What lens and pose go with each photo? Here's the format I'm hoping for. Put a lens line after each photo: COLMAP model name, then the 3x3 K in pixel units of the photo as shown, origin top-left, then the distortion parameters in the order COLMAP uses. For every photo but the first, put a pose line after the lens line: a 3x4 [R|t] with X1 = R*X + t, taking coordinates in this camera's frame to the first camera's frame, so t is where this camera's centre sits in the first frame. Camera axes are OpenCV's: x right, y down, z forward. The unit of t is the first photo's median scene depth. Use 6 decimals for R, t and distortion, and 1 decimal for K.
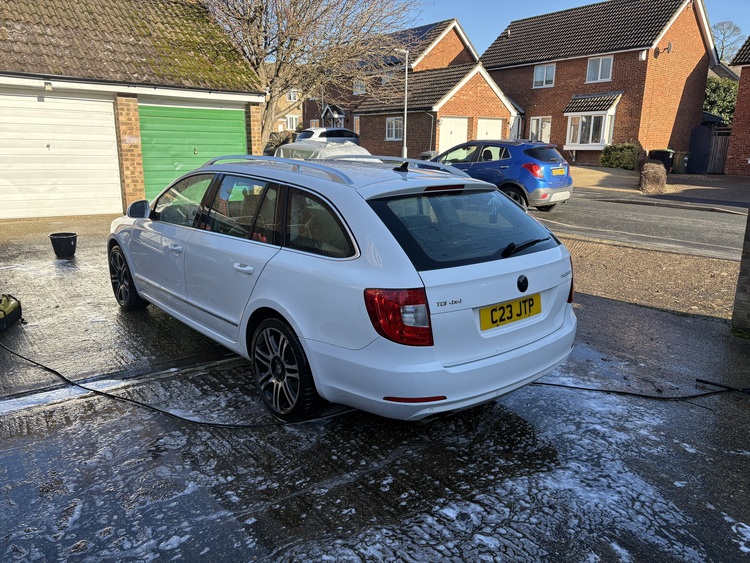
lens RADIAL K [[569.2, 0, 374.5], [0, 569.2, 283.1], [0, 0, 1]] dist [0.032946, -0.031778]
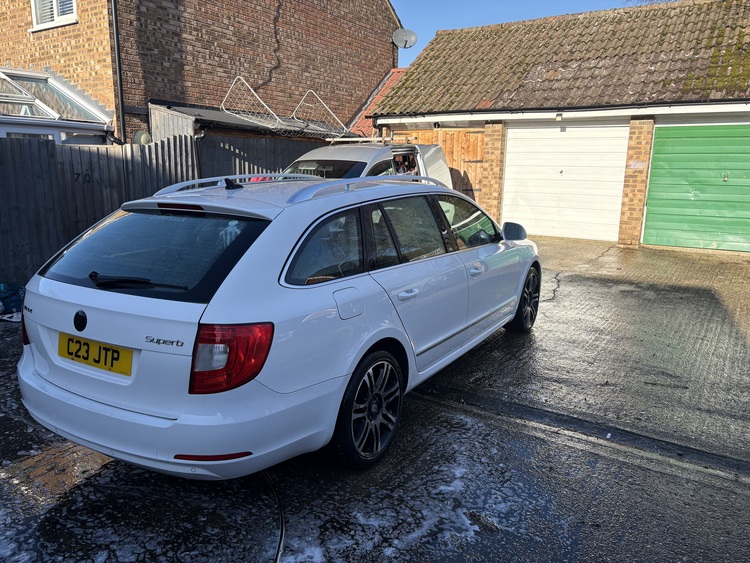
lens RADIAL K [[569.2, 0, 371.6], [0, 569.2, 277.5], [0, 0, 1]] dist [0.032946, -0.031778]
pose [[0.310729, 0.171648, -0.934871, 0.351674], [-0.227401, 0.968421, 0.102225, -0.073437], [0.922896, 0.180826, 0.339949, 0.332269]]
